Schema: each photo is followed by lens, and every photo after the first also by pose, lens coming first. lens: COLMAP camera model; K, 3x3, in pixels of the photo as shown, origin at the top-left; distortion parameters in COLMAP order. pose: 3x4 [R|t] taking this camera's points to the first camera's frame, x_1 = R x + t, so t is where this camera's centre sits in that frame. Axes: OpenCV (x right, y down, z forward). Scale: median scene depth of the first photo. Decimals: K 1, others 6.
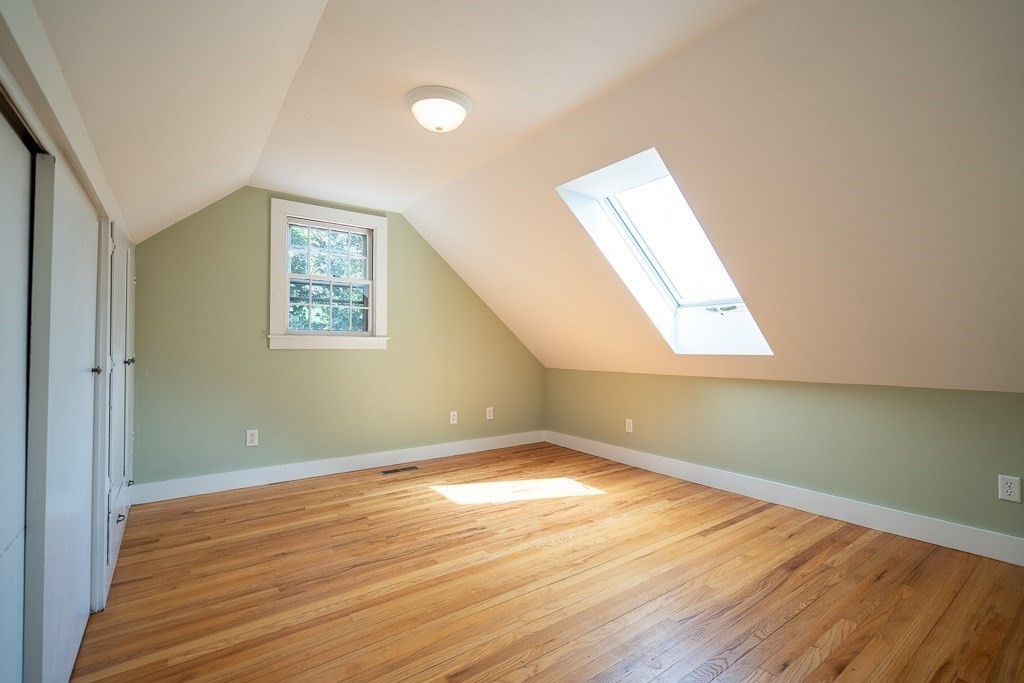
lens RADIAL K [[460.5, 0, 516.4], [0, 460.5, 339.5], [0, 0, 1]] dist [-0.000021, 0.000170]
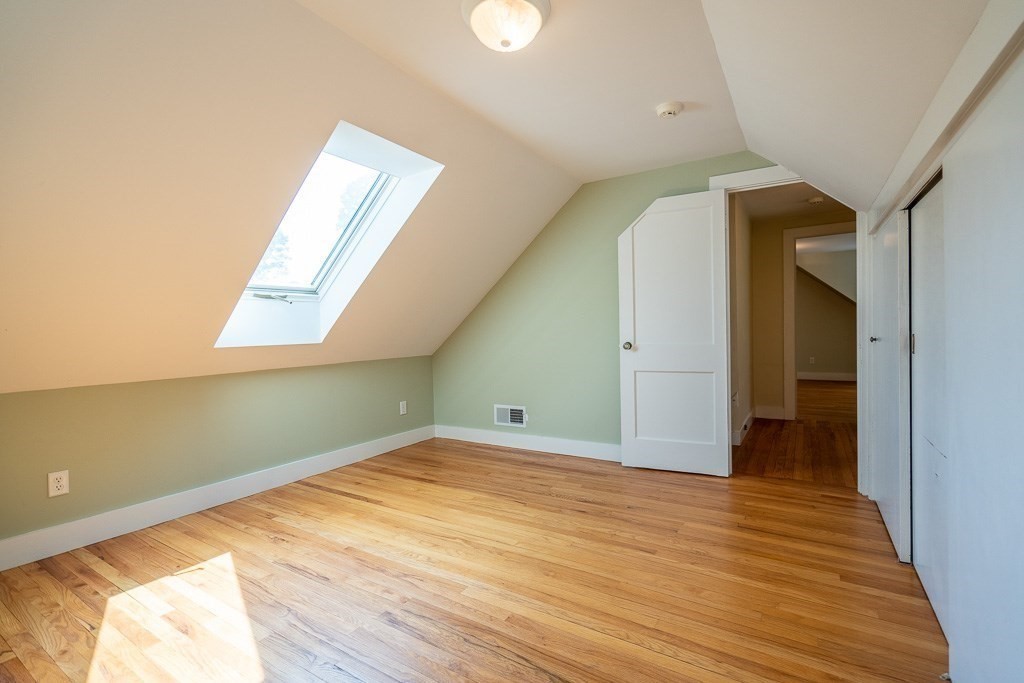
lens RADIAL K [[460.5, 0, 516.4], [0, 460.5, 339.5], [0, 0, 1]] dist [-0.000021, 0.000170]
pose [[-0.363636, -0.010261, 0.931484, -0.732198], [0.009191, 0.999851, 0.014602, 0.014034], [-0.931496, 0.013871, -0.363488, 1.048870]]
